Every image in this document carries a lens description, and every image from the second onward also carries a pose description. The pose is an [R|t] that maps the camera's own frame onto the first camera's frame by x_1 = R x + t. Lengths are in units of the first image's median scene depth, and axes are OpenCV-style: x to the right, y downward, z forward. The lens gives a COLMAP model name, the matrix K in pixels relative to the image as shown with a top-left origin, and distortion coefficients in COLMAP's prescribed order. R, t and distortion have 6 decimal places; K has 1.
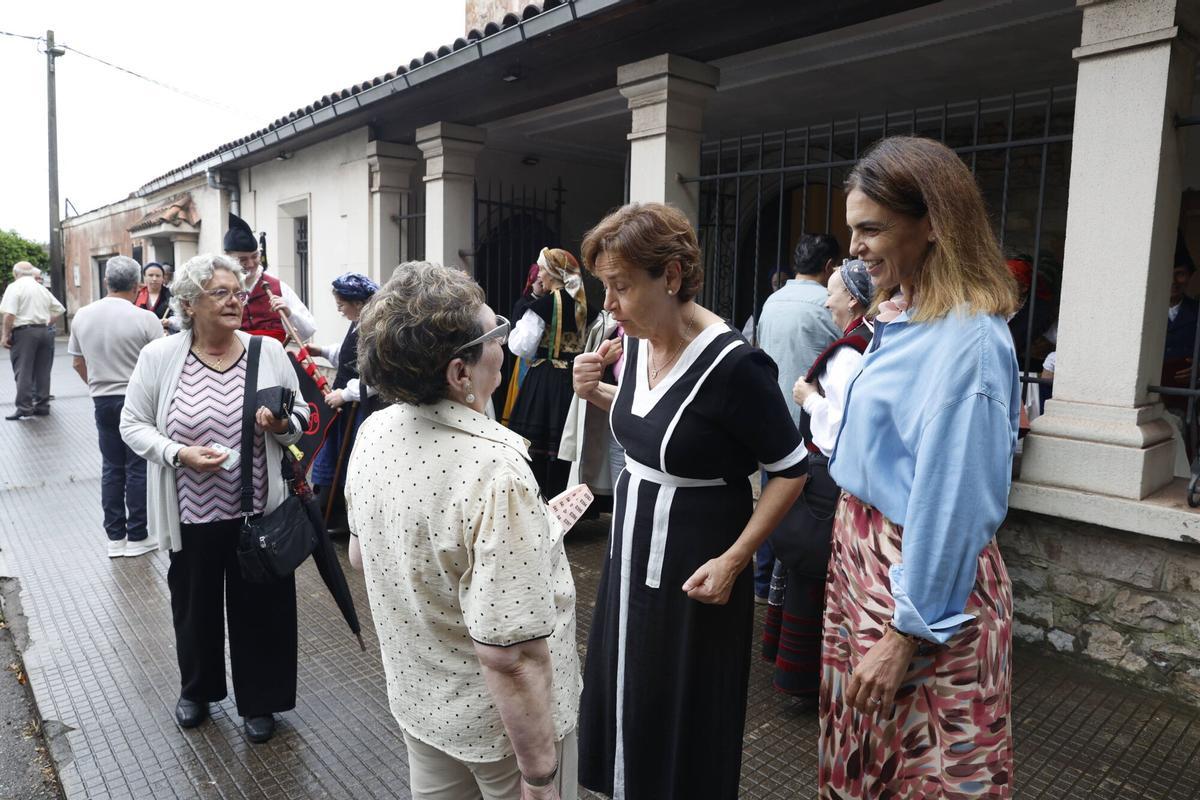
lens RADIAL K [[821.5, 0, 592.0], [0, 821.5, 405.1], [0, 0, 1]] dist [-0.117150, 0.095199]
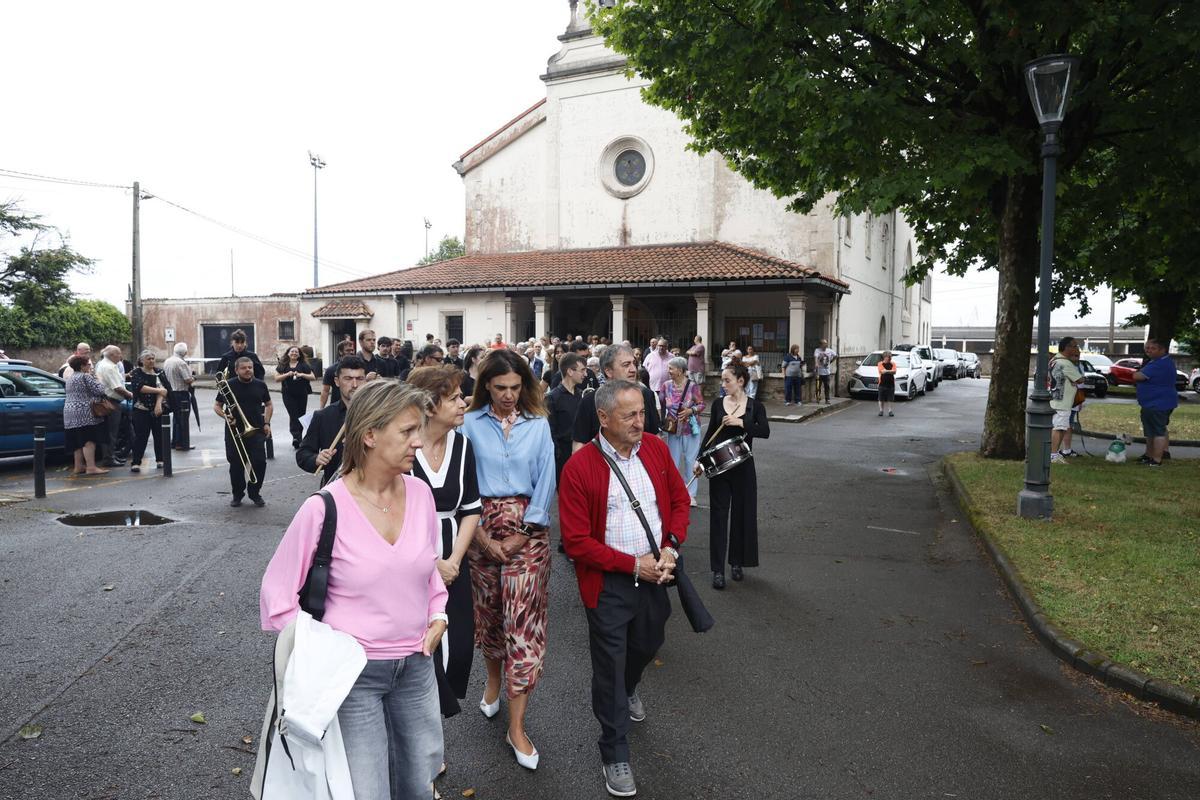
lens RADIAL K [[821.5, 0, 592.0], [0, 821.5, 405.1], [0, 0, 1]] dist [-0.117150, 0.095199]
pose [[0.931863, -0.048212, 0.359593, -1.822430], [0.063810, 0.997461, -0.031625, 0.359998], [-0.357155, 0.052416, 0.932573, -3.379617]]
